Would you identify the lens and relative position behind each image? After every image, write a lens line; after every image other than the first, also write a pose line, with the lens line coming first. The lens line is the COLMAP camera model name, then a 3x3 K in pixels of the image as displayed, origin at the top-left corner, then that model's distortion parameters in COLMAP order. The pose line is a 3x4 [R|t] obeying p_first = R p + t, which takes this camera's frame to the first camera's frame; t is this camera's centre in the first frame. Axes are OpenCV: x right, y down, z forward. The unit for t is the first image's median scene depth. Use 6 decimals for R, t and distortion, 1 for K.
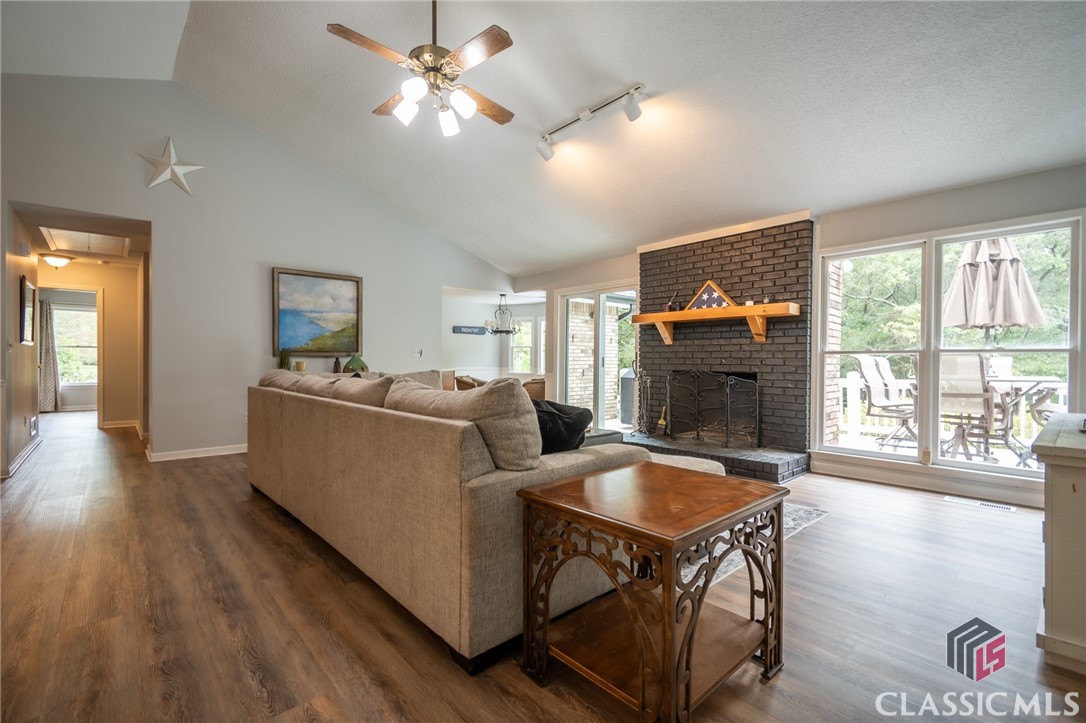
lens RADIAL K [[476.5, 0, 545.3], [0, 476.5, 362.2], [0, 0, 1]] dist [0.004918, -0.002566]
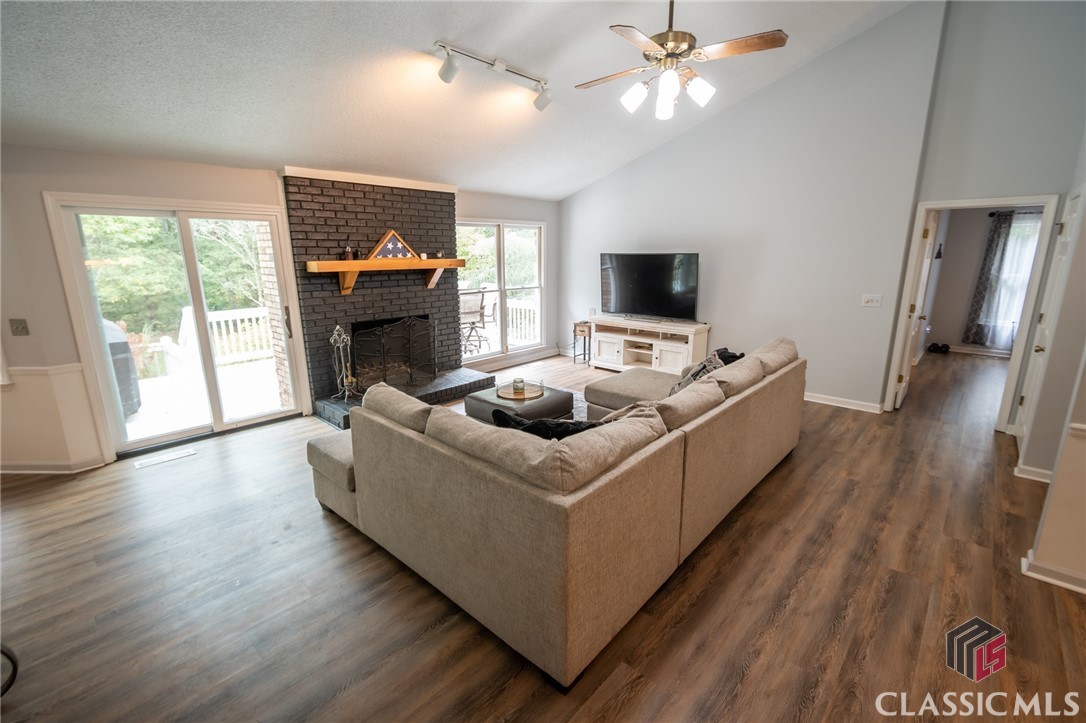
lens RADIAL K [[476.5, 0, 553.4], [0, 476.5, 357.1], [0, 0, 1]] dist [0.004918, -0.002566]
pose [[-0.094866, -0.220059, 0.970863, -0.797866], [0.013335, 0.974893, 0.222275, -0.140207], [-0.995401, 0.034033, -0.089550, 0.825877]]
